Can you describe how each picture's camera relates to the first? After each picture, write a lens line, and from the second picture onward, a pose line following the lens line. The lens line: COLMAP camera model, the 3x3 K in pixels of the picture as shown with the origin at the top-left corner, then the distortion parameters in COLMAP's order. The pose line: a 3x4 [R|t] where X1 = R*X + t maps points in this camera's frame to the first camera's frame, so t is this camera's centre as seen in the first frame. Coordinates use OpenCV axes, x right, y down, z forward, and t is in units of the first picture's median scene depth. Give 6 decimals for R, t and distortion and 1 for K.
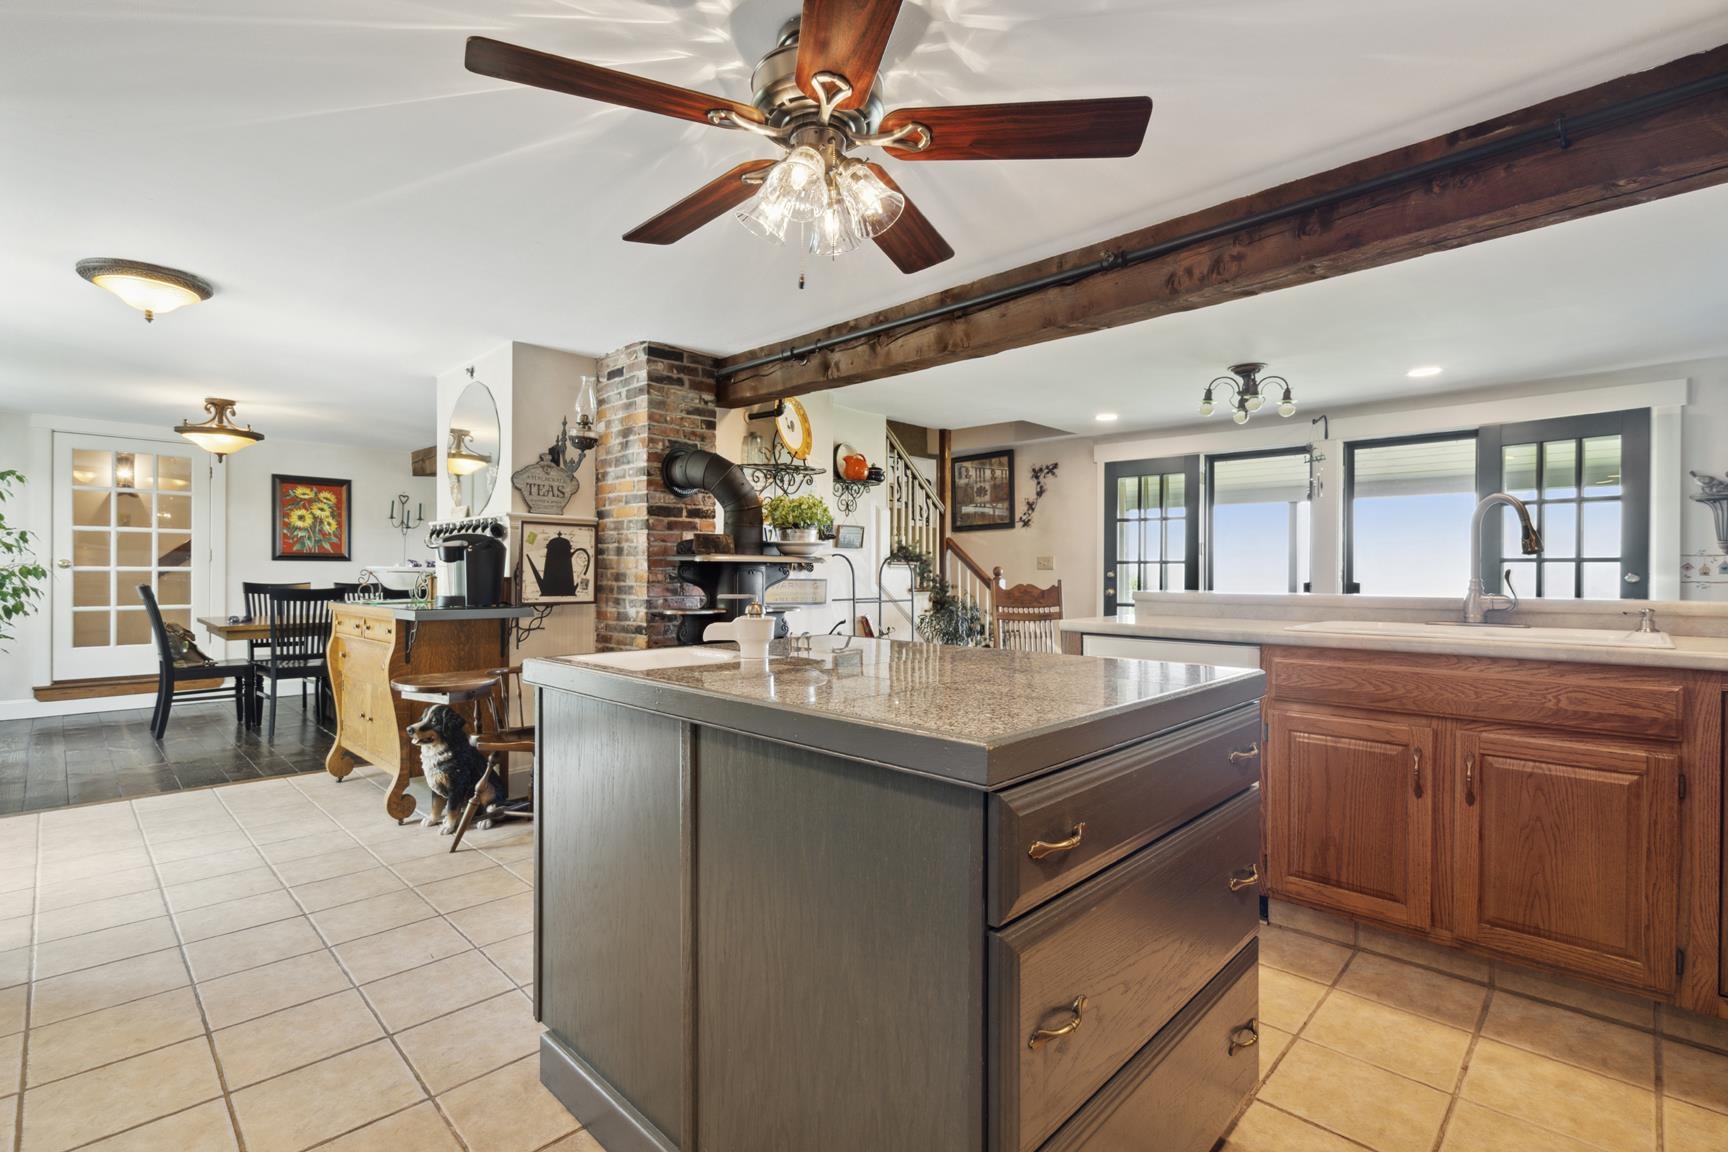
lens RADIAL K [[790.1, 0, 858.6], [0, 790.1, 576.6], [0, 0, 1]] dist [0.000881, 0.000220]
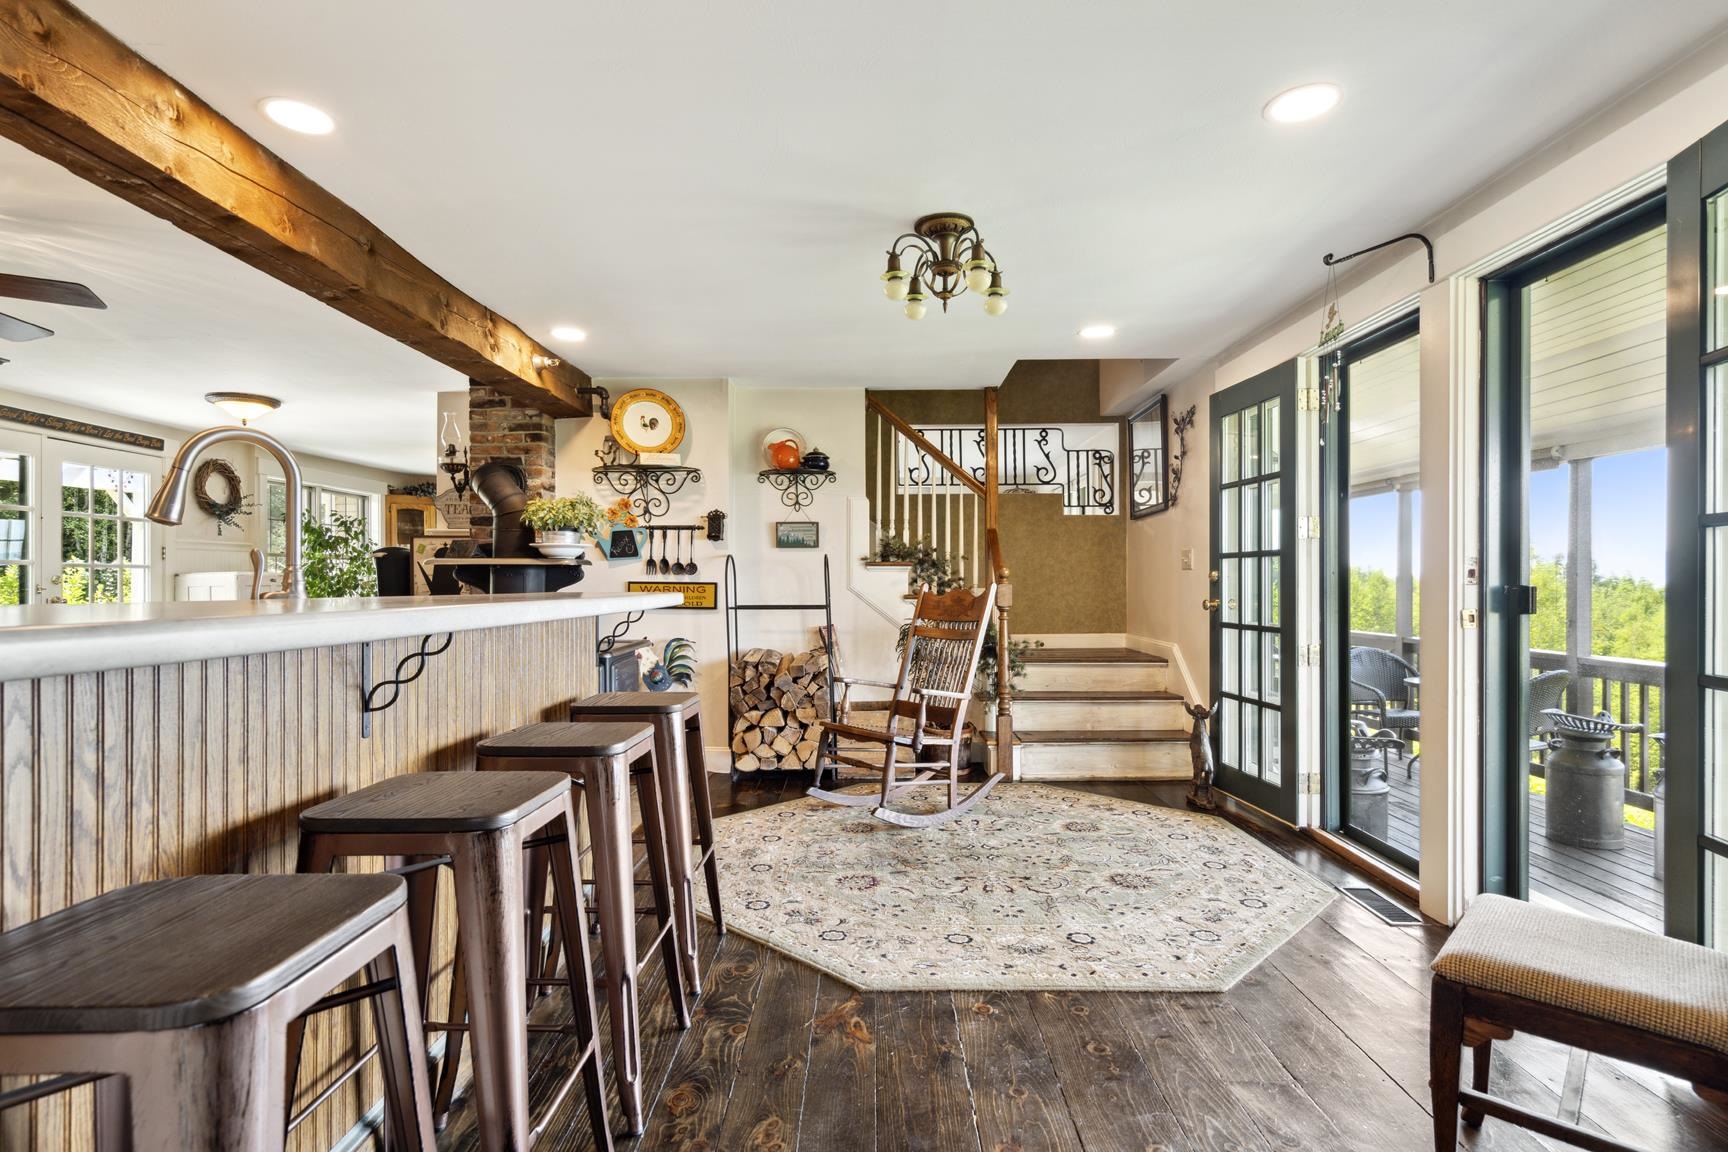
lens RADIAL K [[820.0, 0, 865.3], [0, 820.0, 581.0], [0, 0, 1]] dist [0.001347, 0.000022]
pose [[0.699071, -0.004538, -0.715038, 0.828289], [-0.000221, 0.999978, -0.006563, 0.008462], [0.715052, 0.004746, 0.699055, 0.492486]]
